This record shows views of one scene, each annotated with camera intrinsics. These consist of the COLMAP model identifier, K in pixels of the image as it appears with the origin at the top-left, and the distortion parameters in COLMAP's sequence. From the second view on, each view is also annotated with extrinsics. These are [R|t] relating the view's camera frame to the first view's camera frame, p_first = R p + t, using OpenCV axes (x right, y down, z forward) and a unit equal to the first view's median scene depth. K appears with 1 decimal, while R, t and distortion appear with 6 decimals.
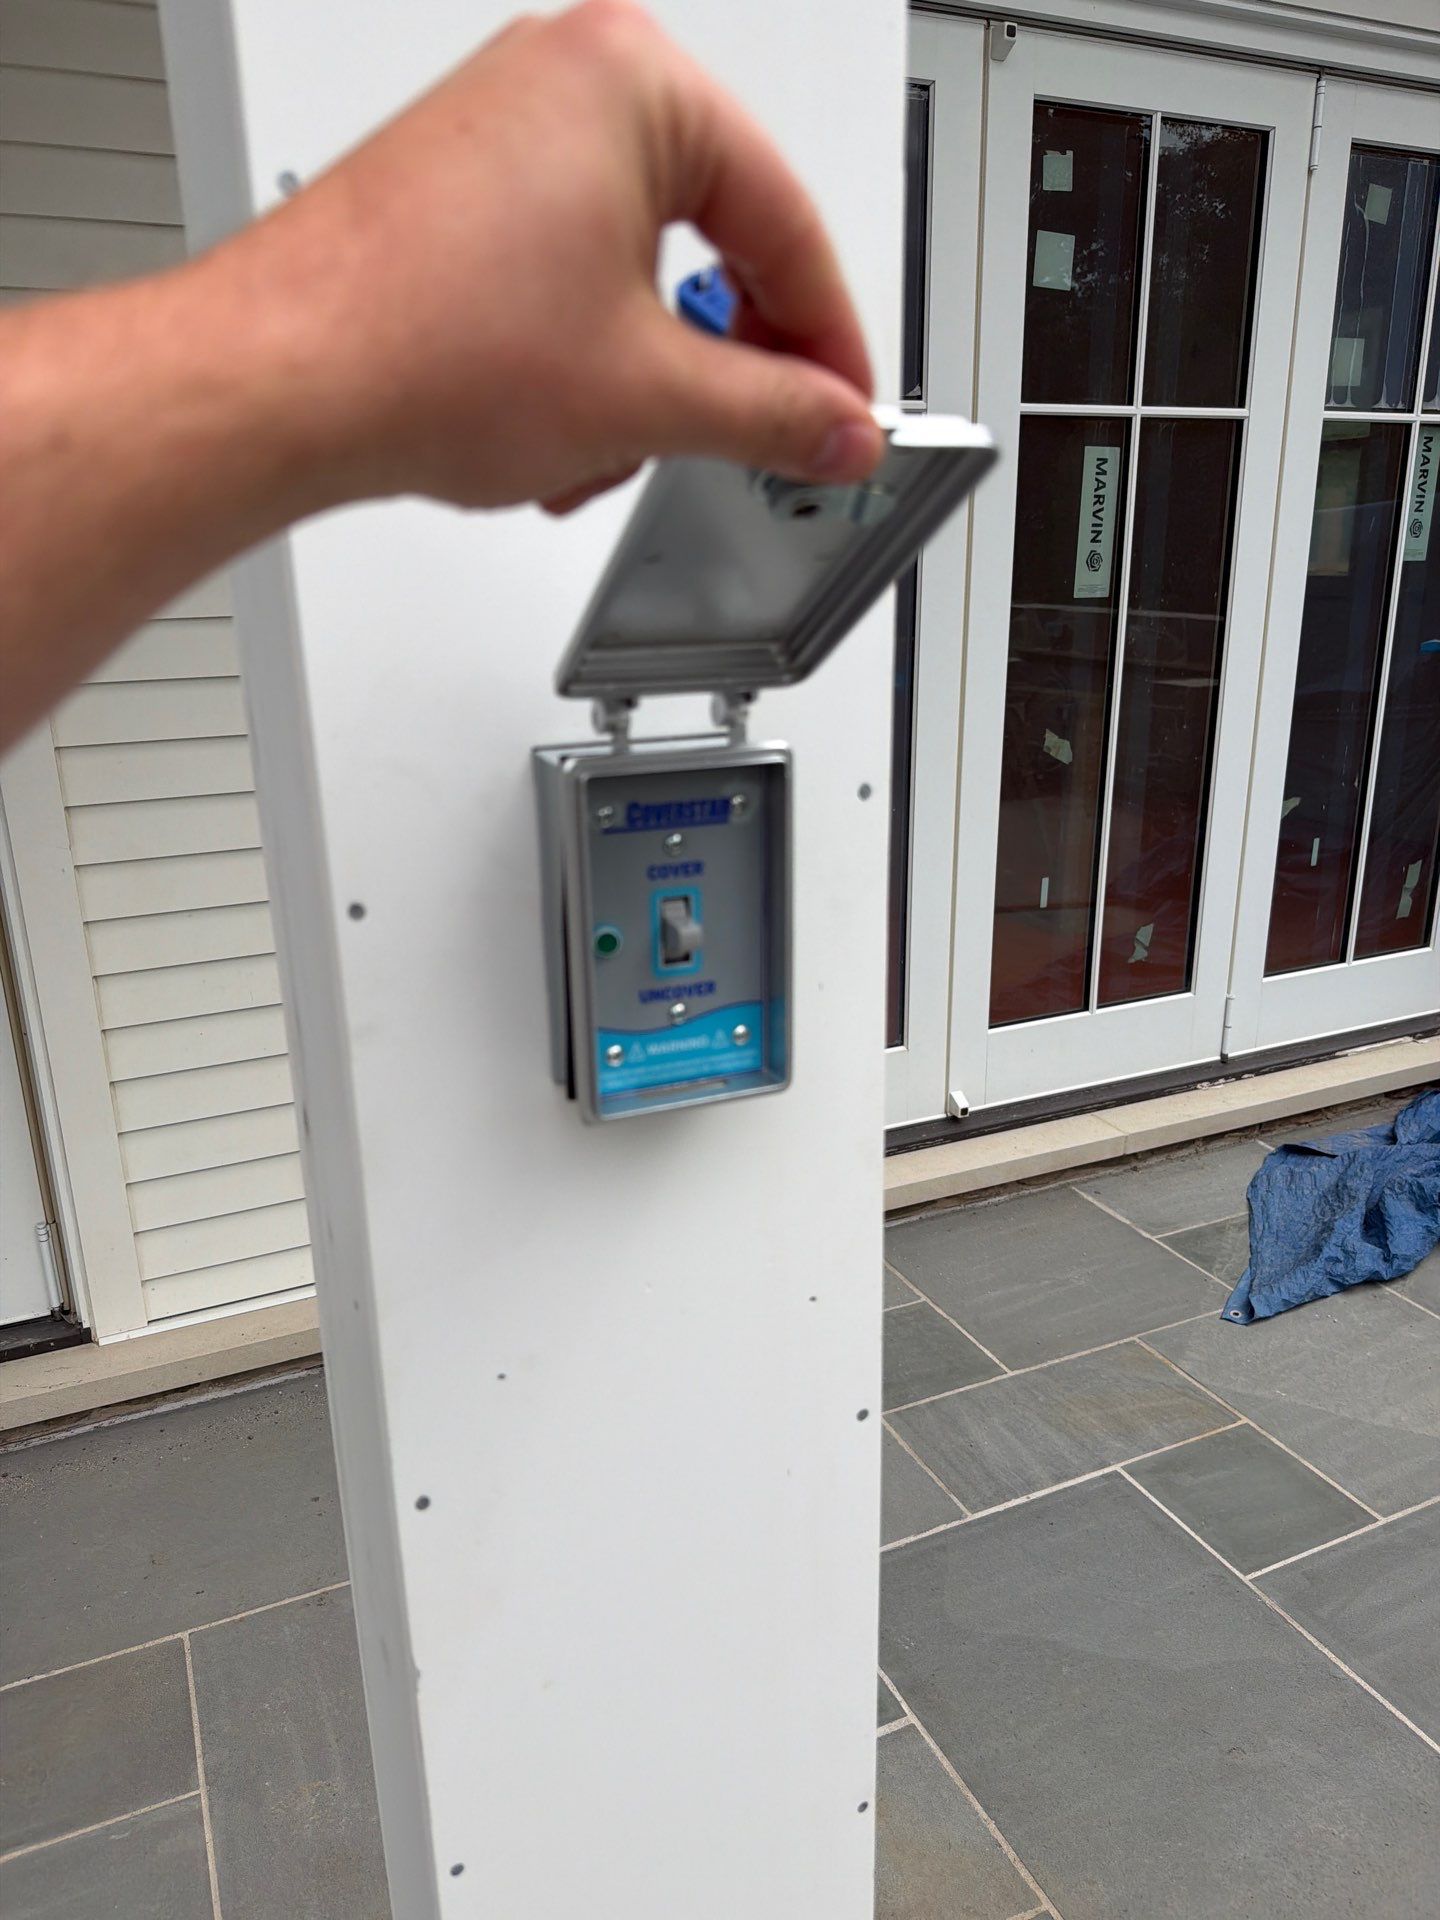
lens RADIAL K [[1349.9, 0, 722.0], [0, 1349.9, 955.4], [0, 0, 1]] dist [0.065024, -0.084345]
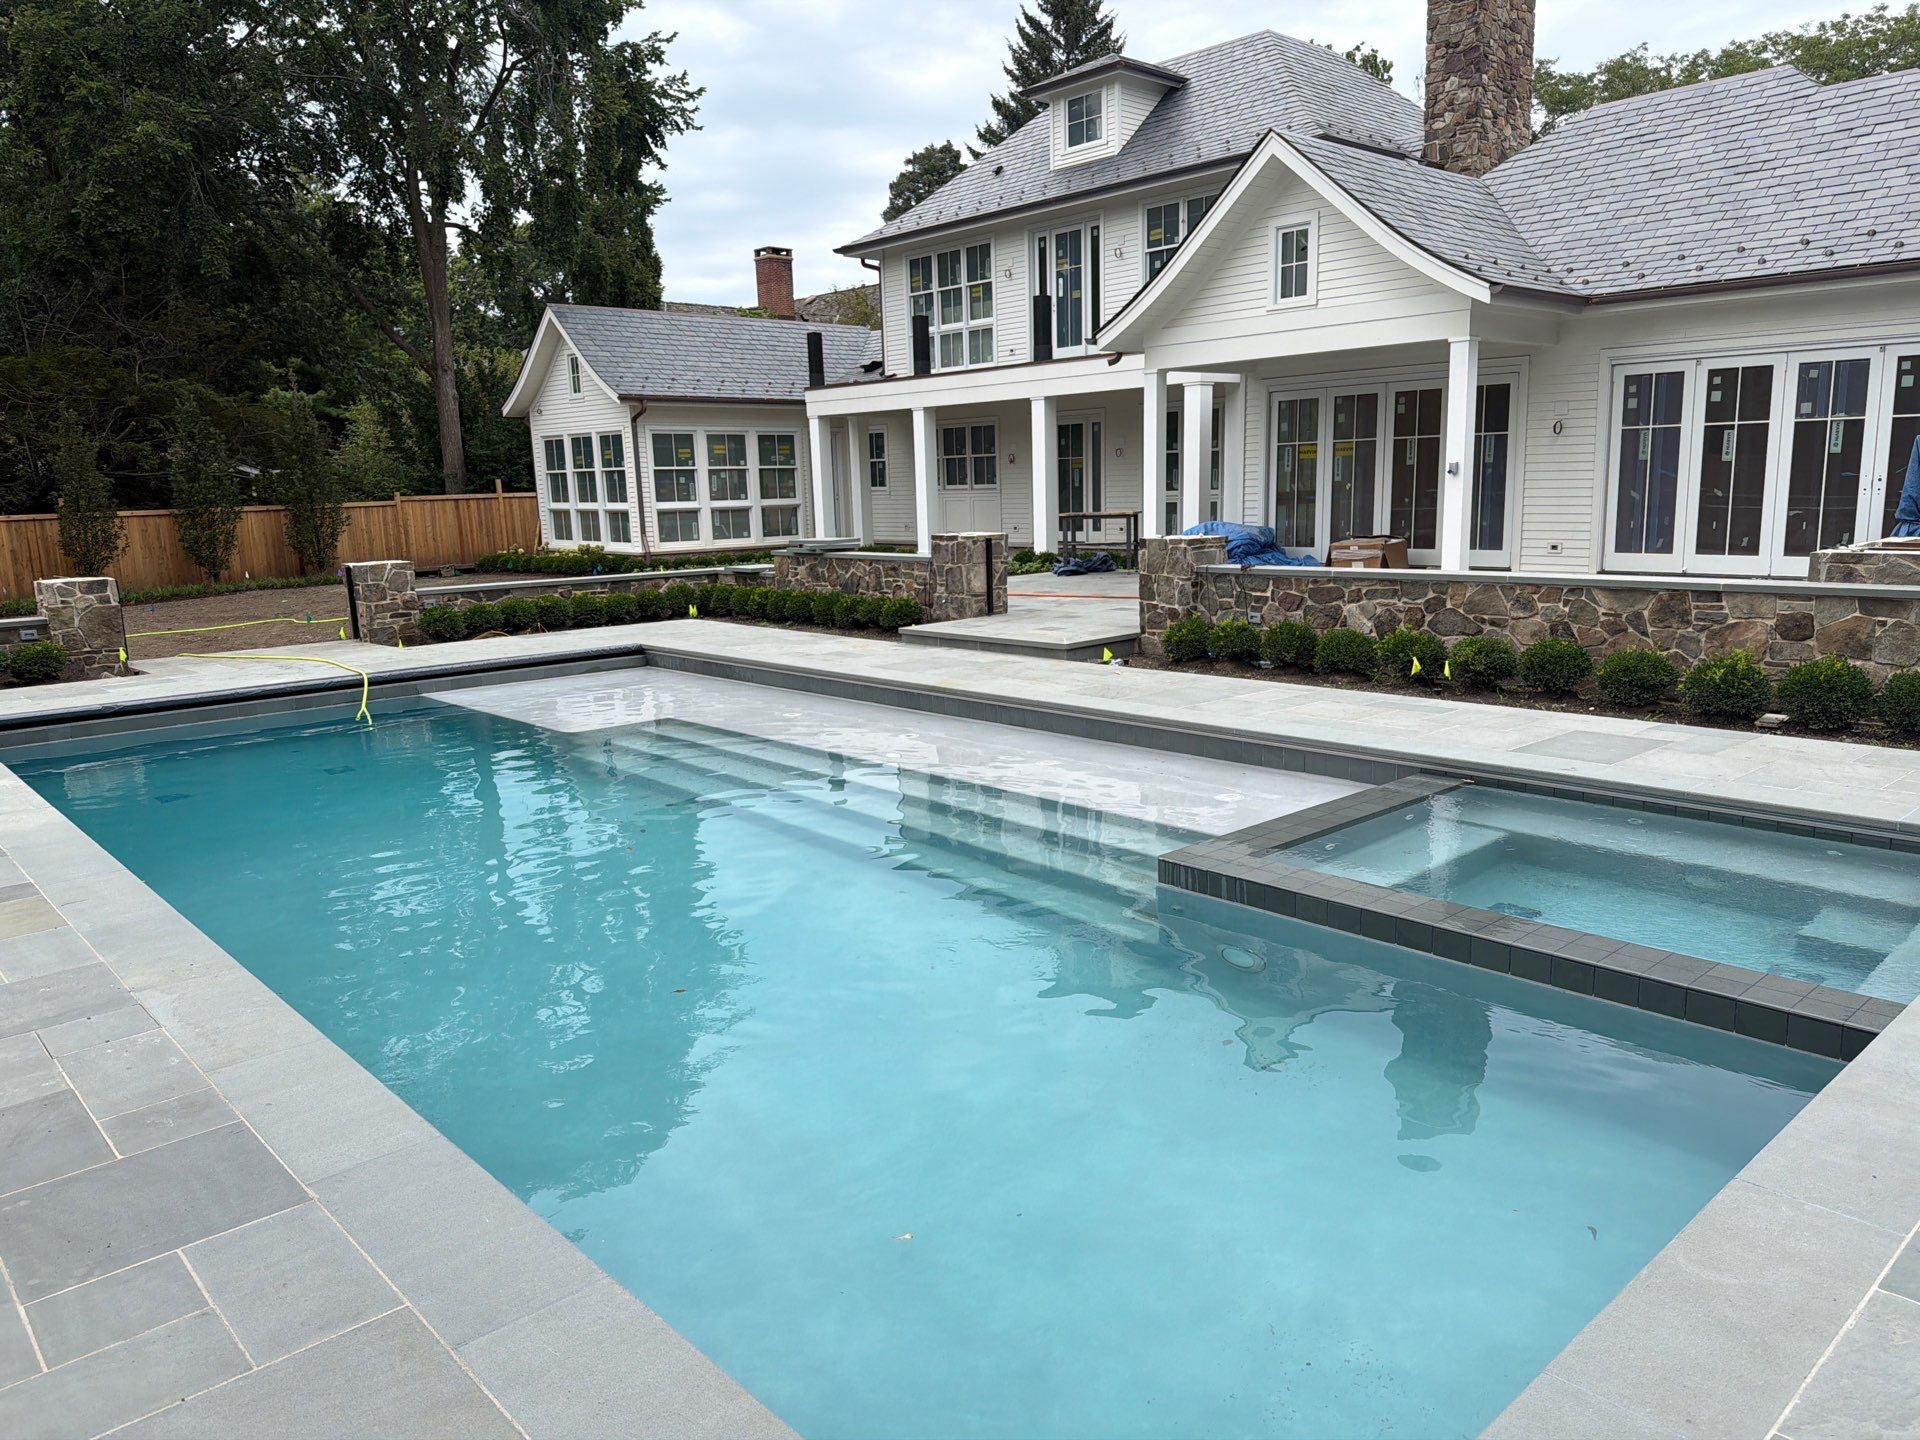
lens RADIAL K [[1349.9, 0, 971.5], [0, 1349.9, 735.5], [0, 0, 1]] dist [0.065024, -0.084345]
pose [[0.304434, 0.187891, -0.933819, 4.632114], [-0.259393, 0.959655, 0.108524, 0.924356], [0.916534, 0.209188, 0.340889, -3.188536]]
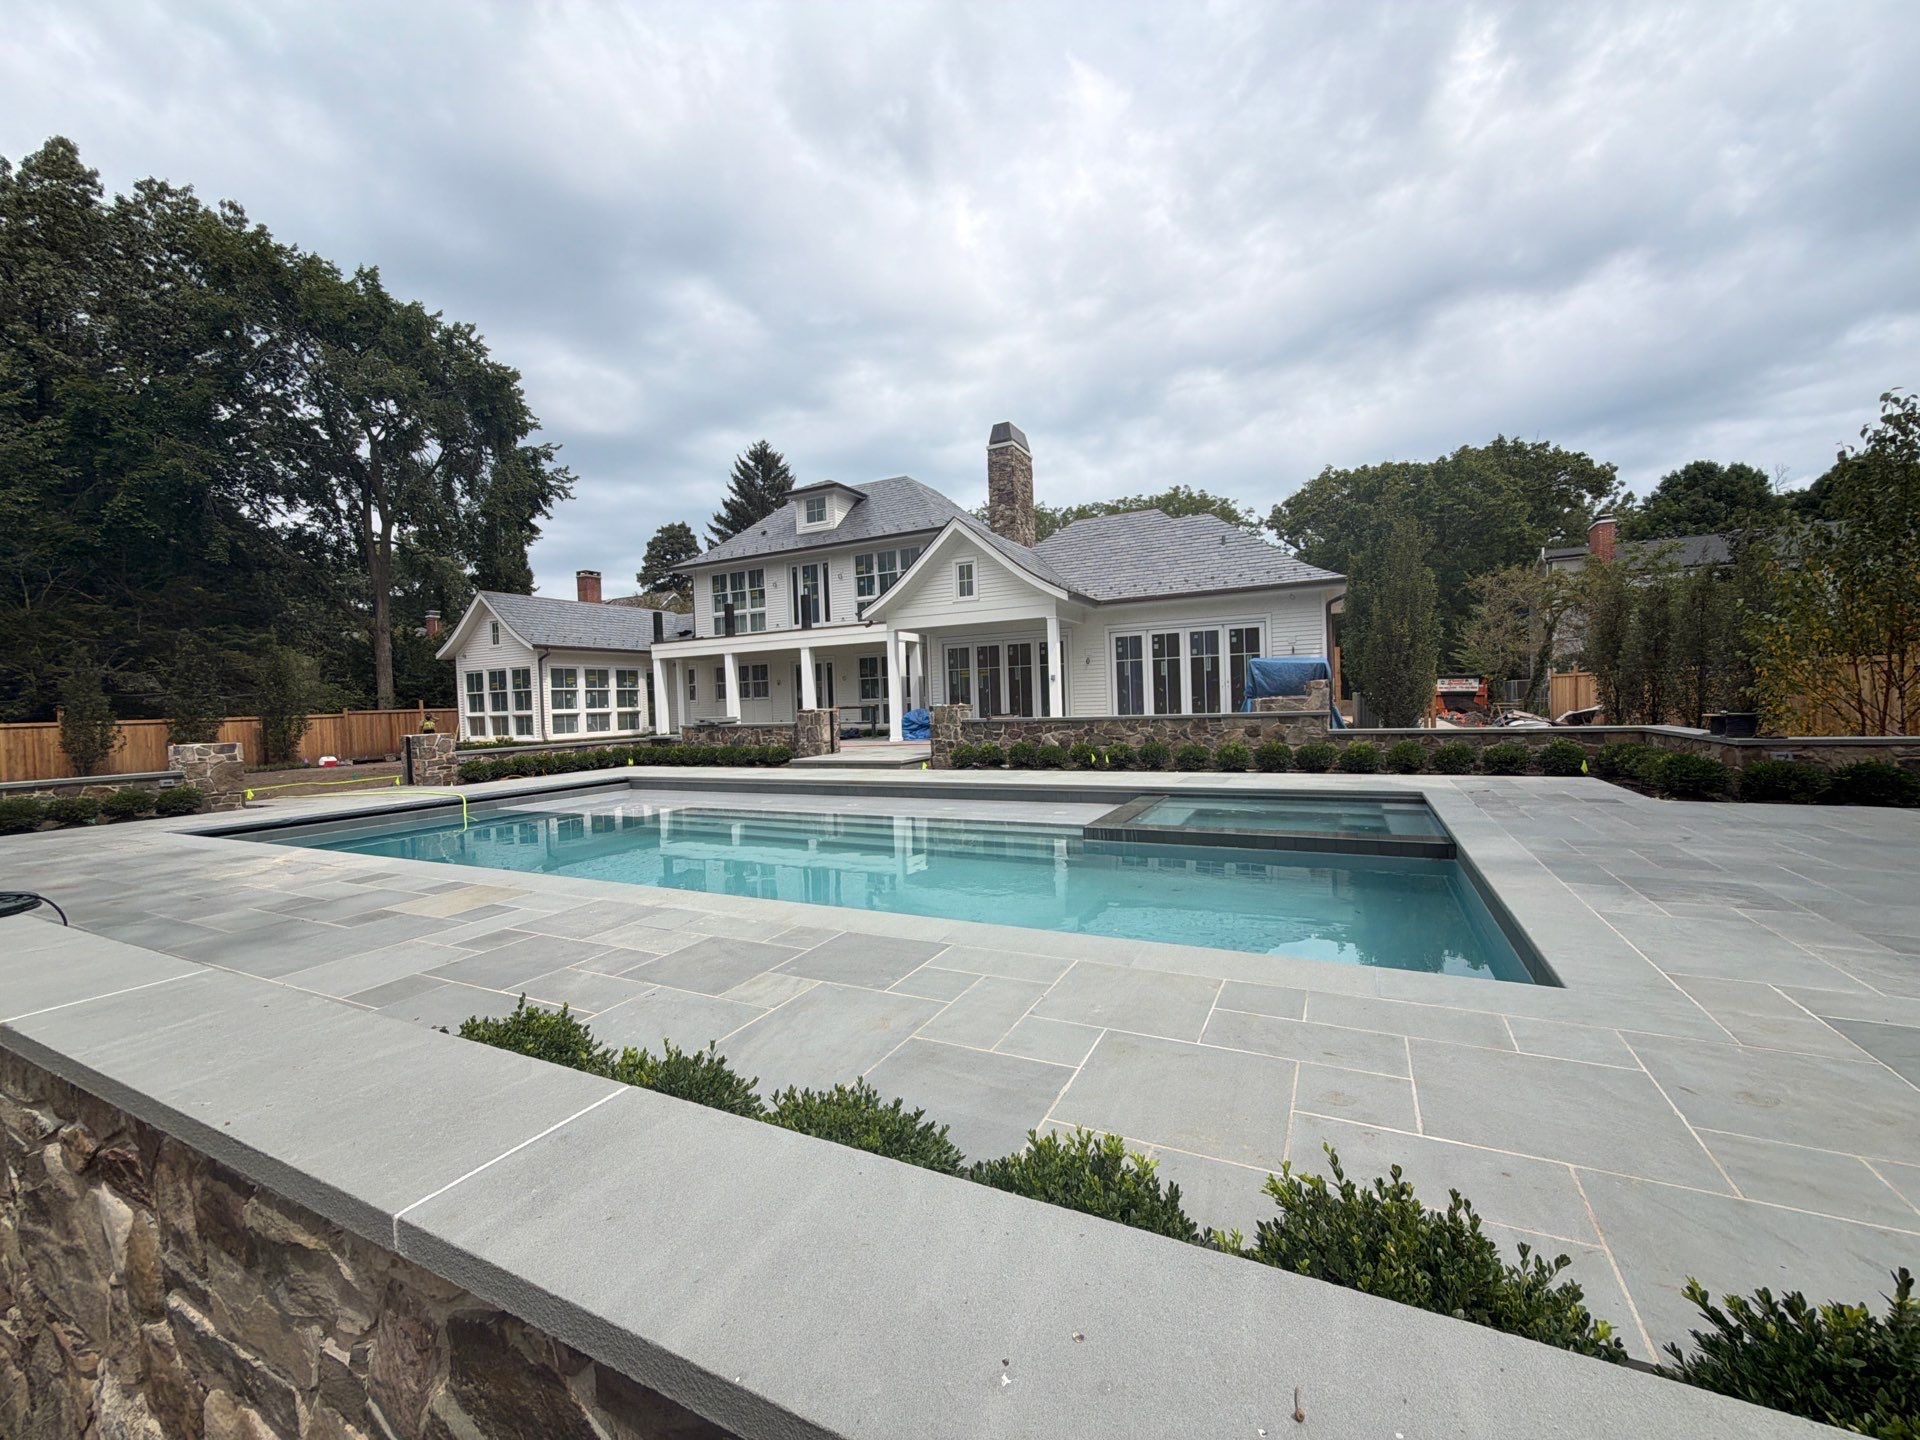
lens RADIAL K [[767.2, 0, 958.7], [0, 767.2, 718.9], [0, 0, 1]] dist [0.001048, -0.000509]
pose [[0.618781, 0.014313, -0.785433, 4.433405], [-0.209619, 0.966589, -0.147529, 1.412902], [0.757080, 0.255930, 0.601108, -4.088819]]
